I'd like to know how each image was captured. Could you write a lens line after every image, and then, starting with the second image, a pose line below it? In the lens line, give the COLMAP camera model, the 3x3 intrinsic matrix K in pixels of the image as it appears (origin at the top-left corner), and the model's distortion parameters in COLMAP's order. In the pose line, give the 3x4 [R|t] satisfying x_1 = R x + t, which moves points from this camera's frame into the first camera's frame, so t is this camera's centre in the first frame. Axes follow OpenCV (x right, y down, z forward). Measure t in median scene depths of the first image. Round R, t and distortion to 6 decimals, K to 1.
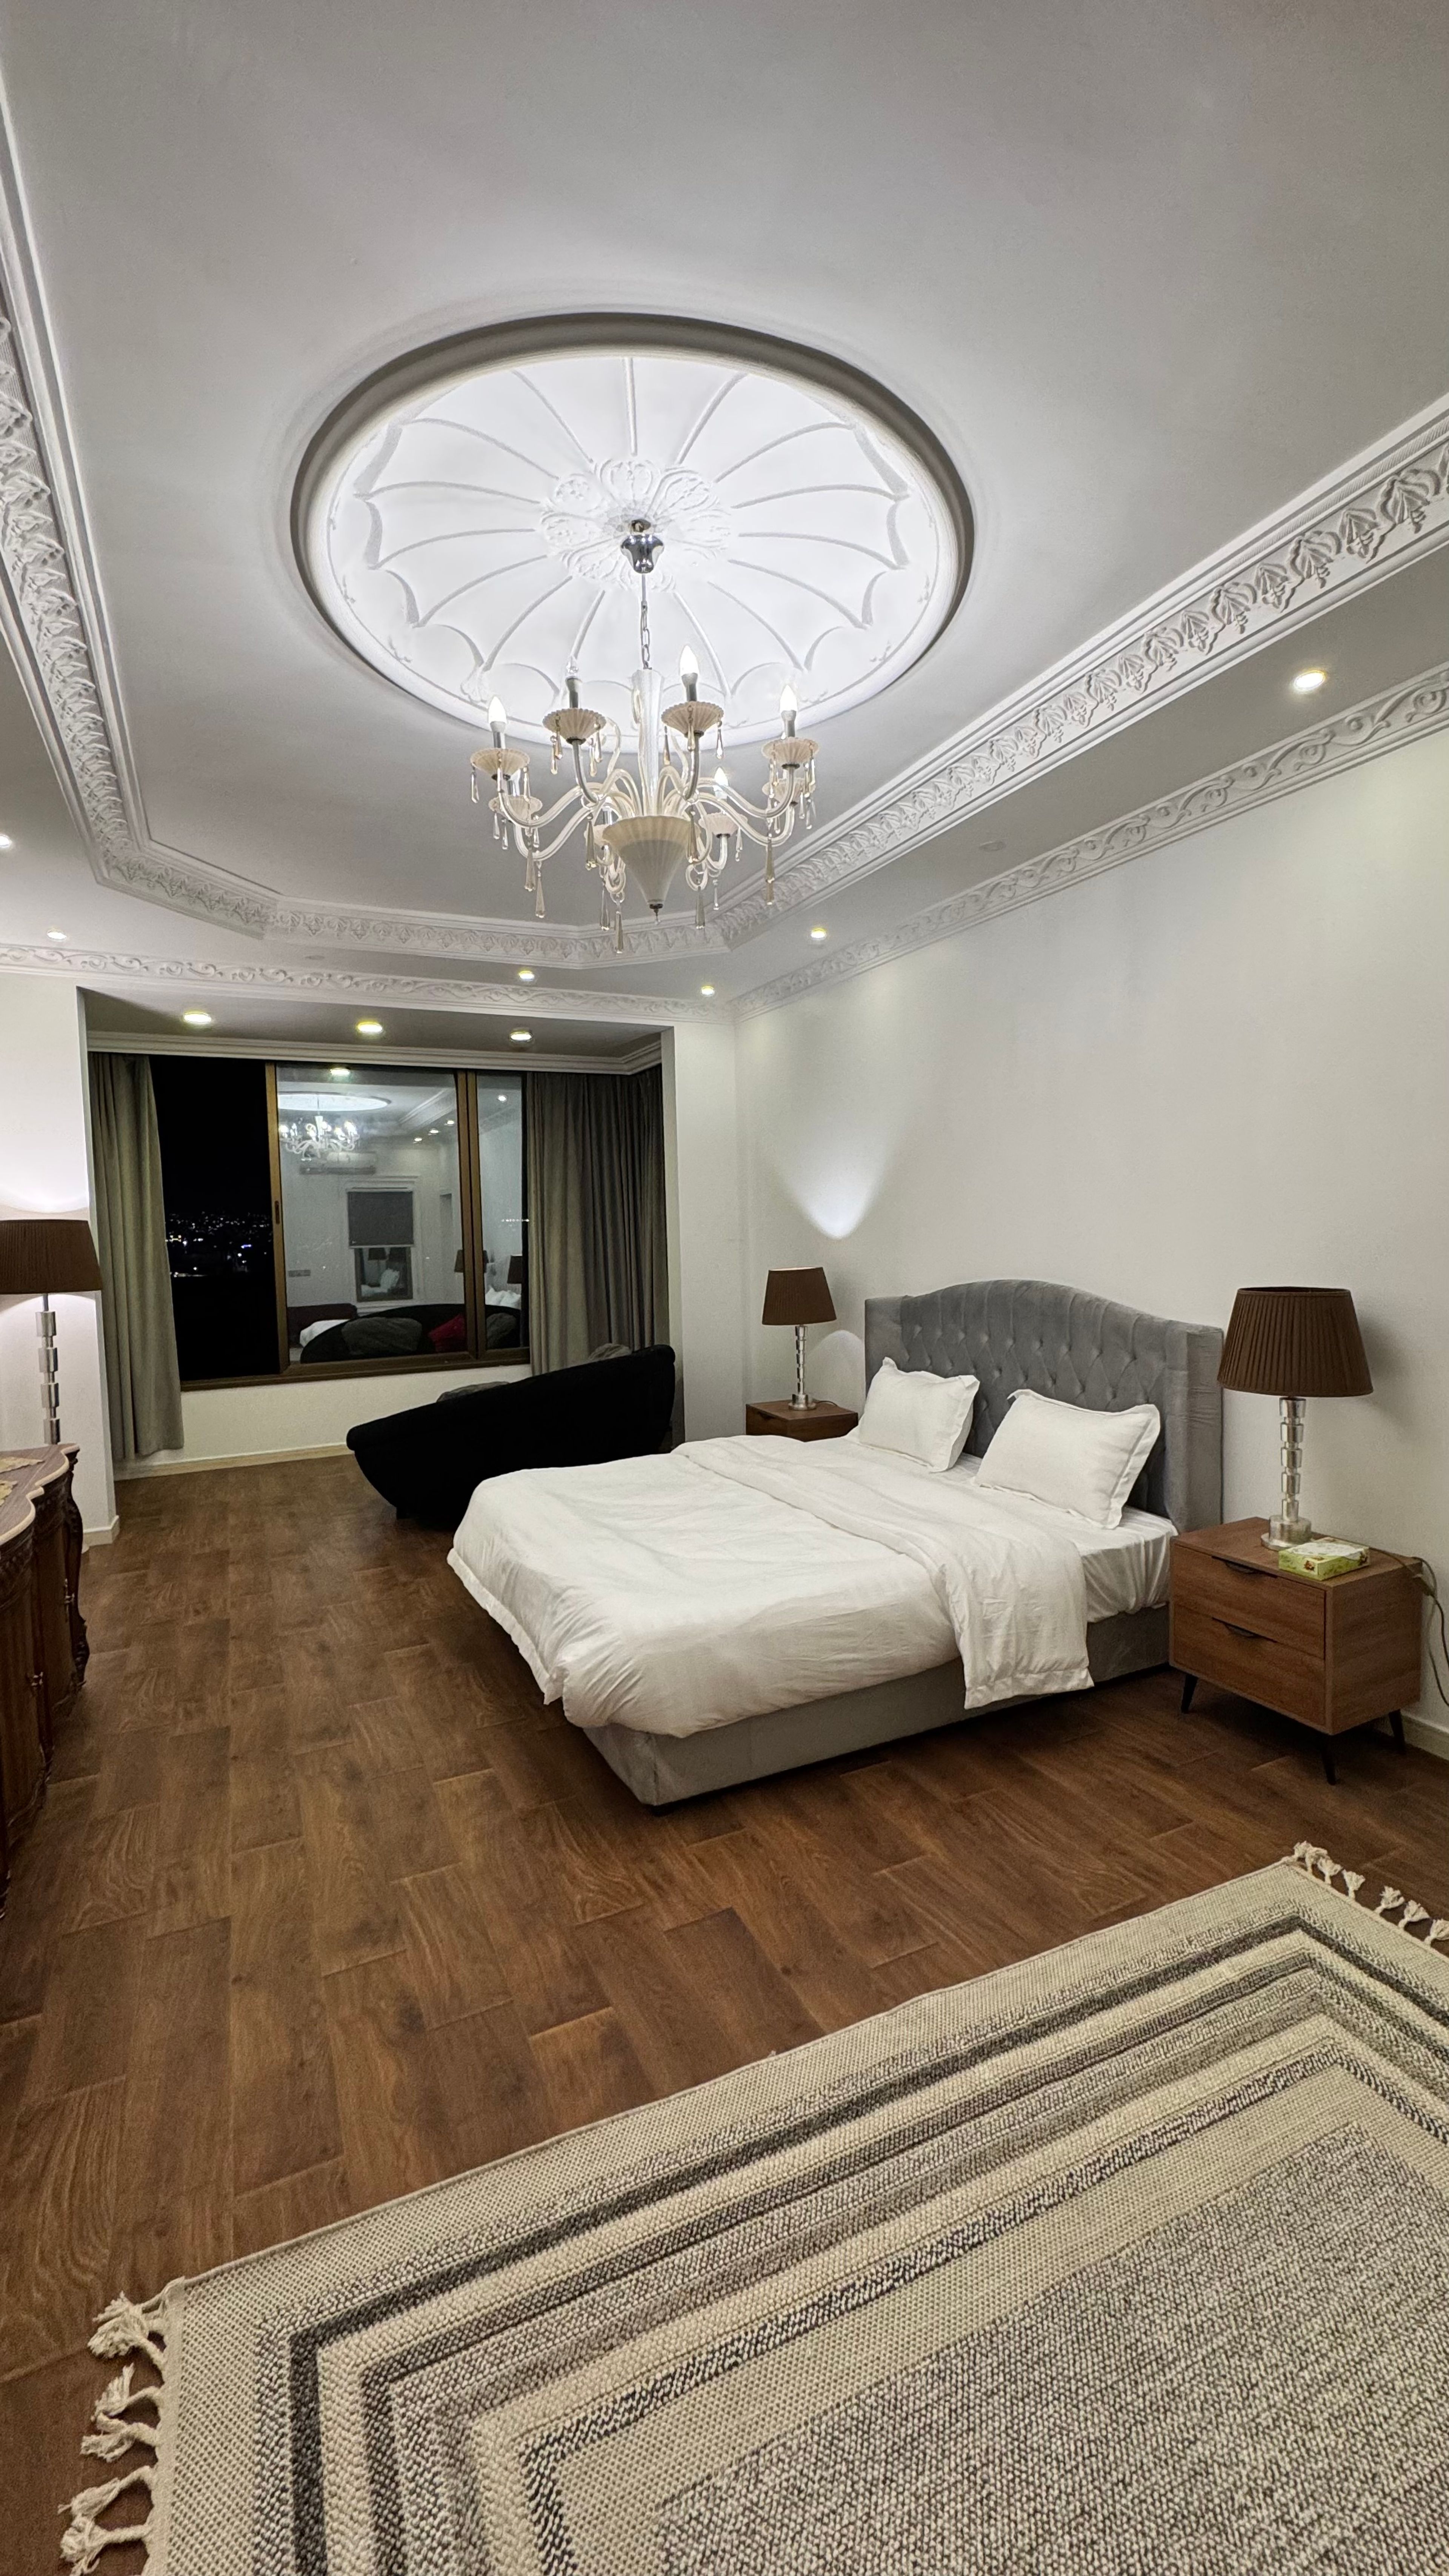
lens RADIAL K [[1038.1, 0, 719.5], [0, 1038.1, 1280.3], [0, 0, 1]] dist [0.006018, -0.000621]
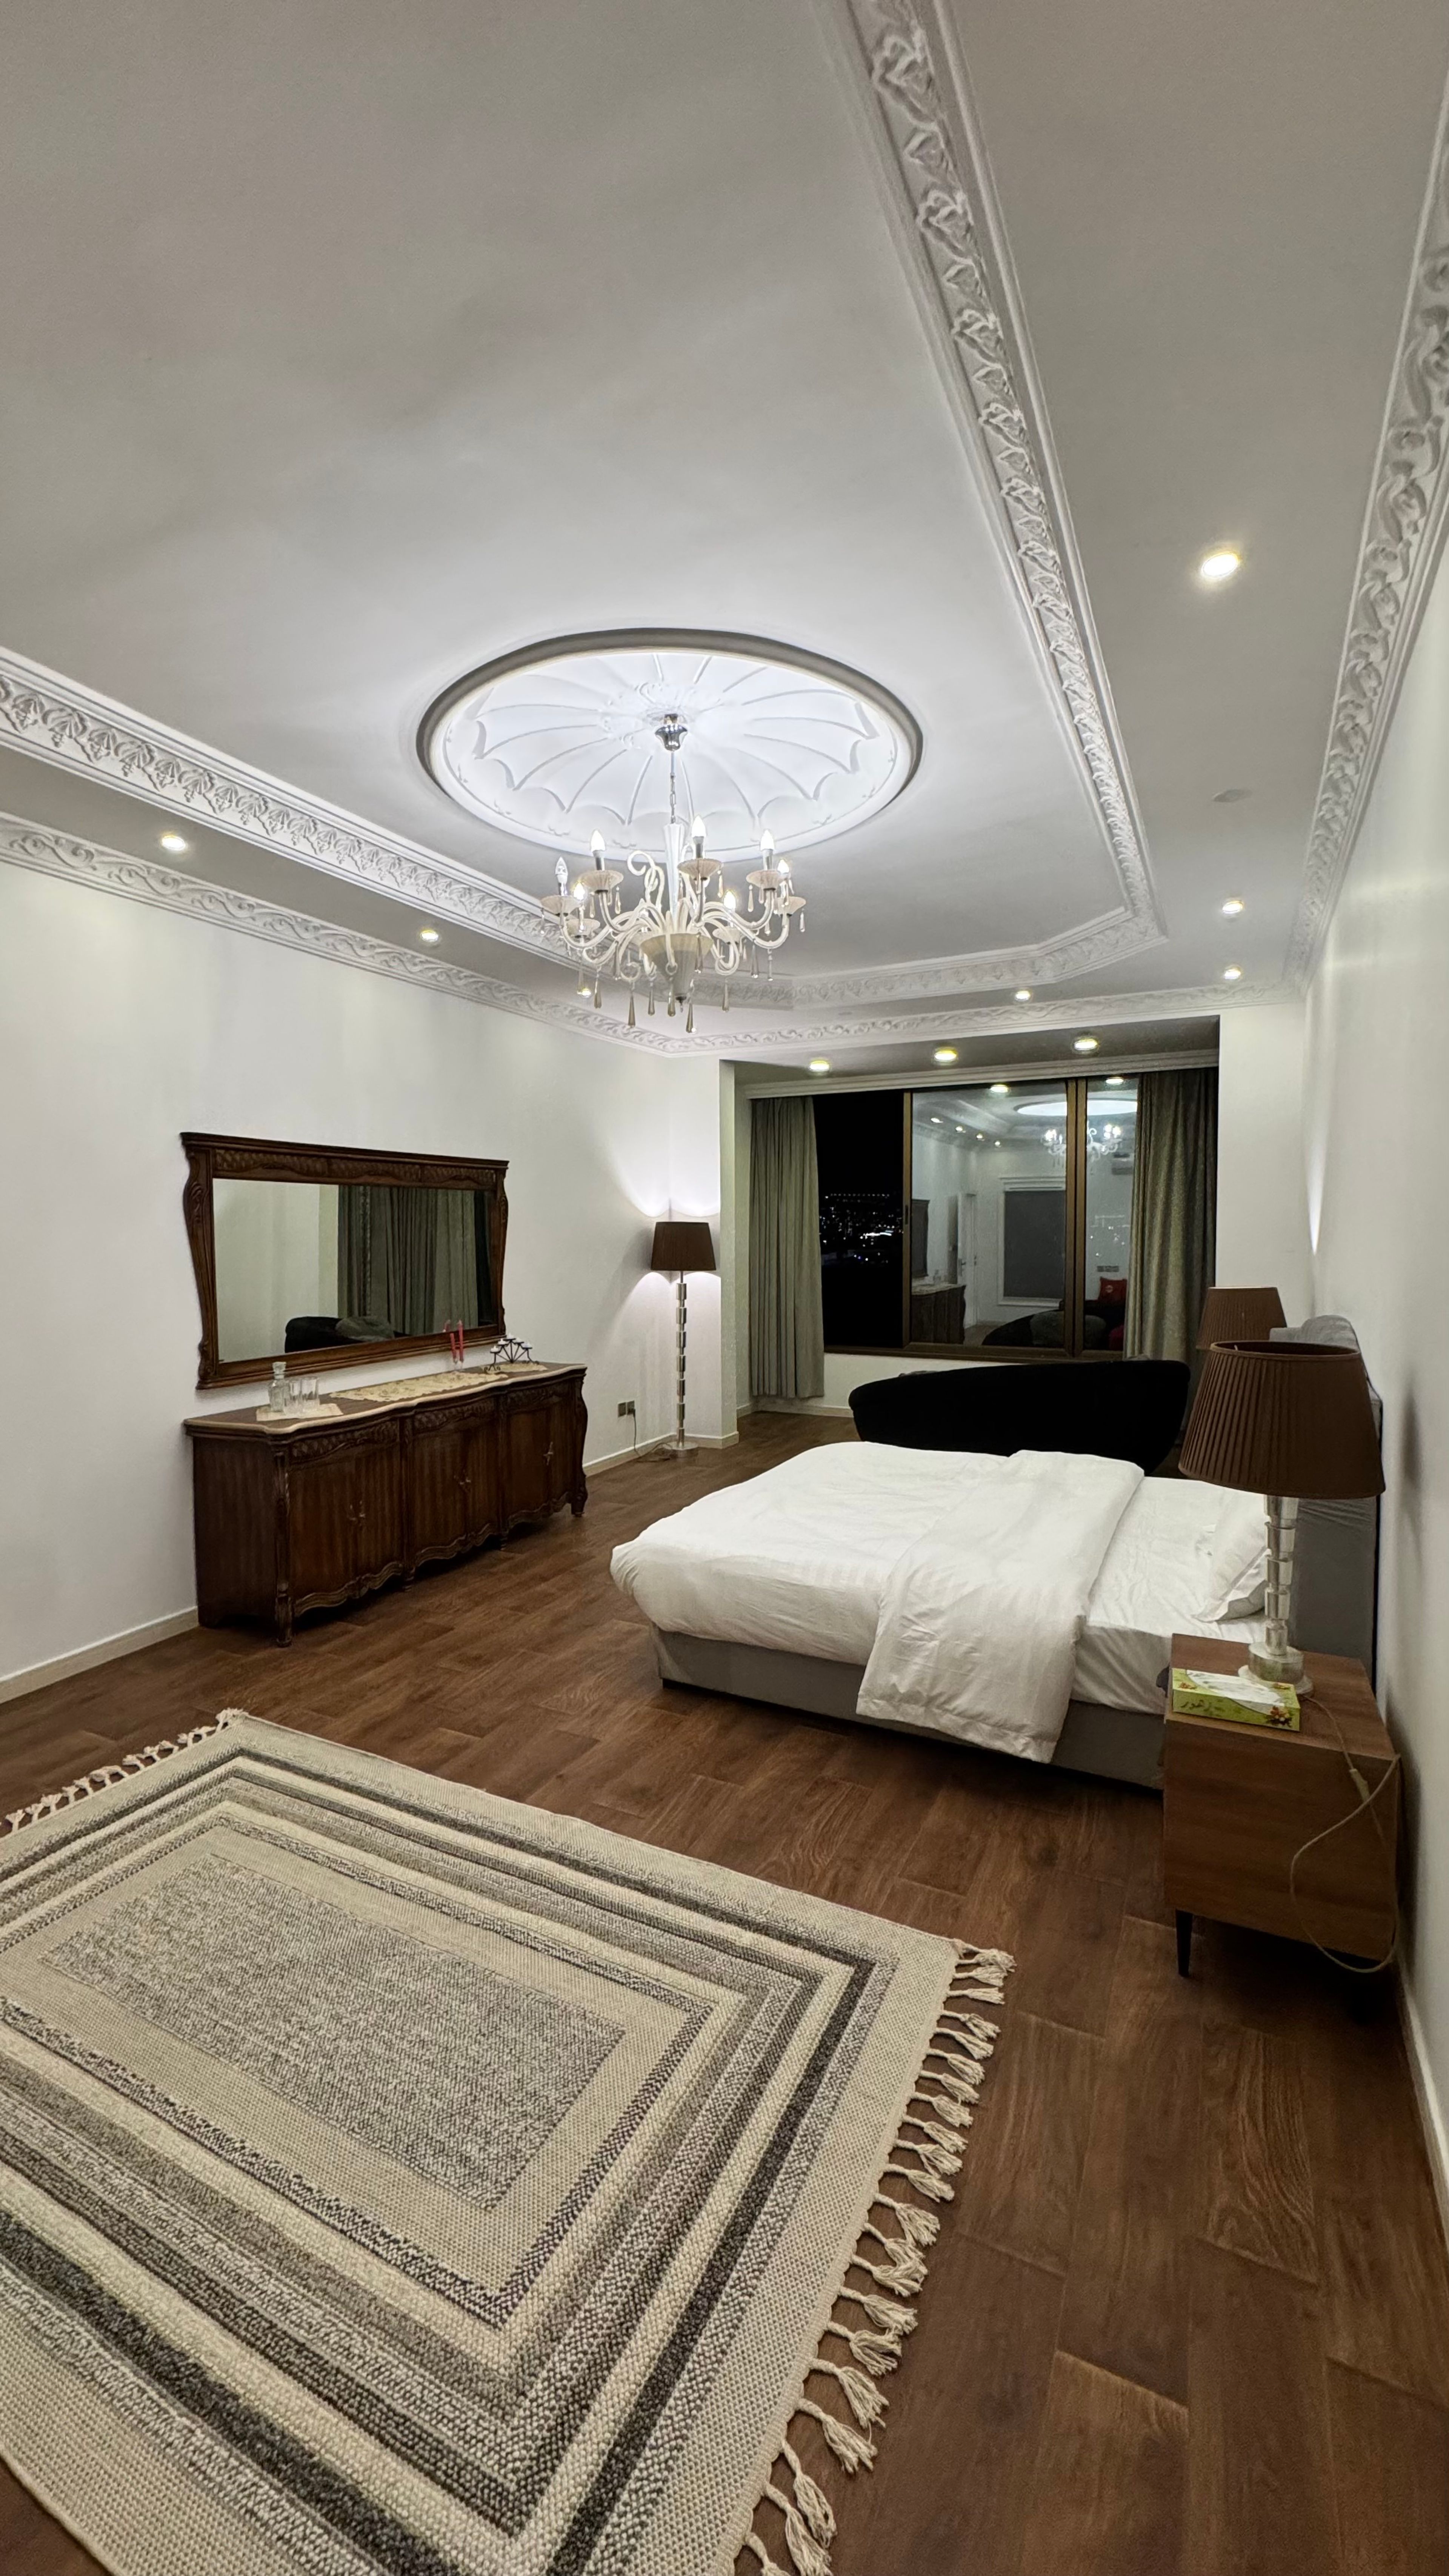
lens RADIAL K [[1038.1, 0, 722.7], [0, 1038.1, 1287.4], [0, 0, 1]] dist [0.006018, -0.000621]
pose [[0.623736, 0.067578, -0.778708, 1.232380], [-0.054970, 0.997581, 0.042542, -0.066068], [0.779699, 0.016270, 0.625943, 0.270101]]
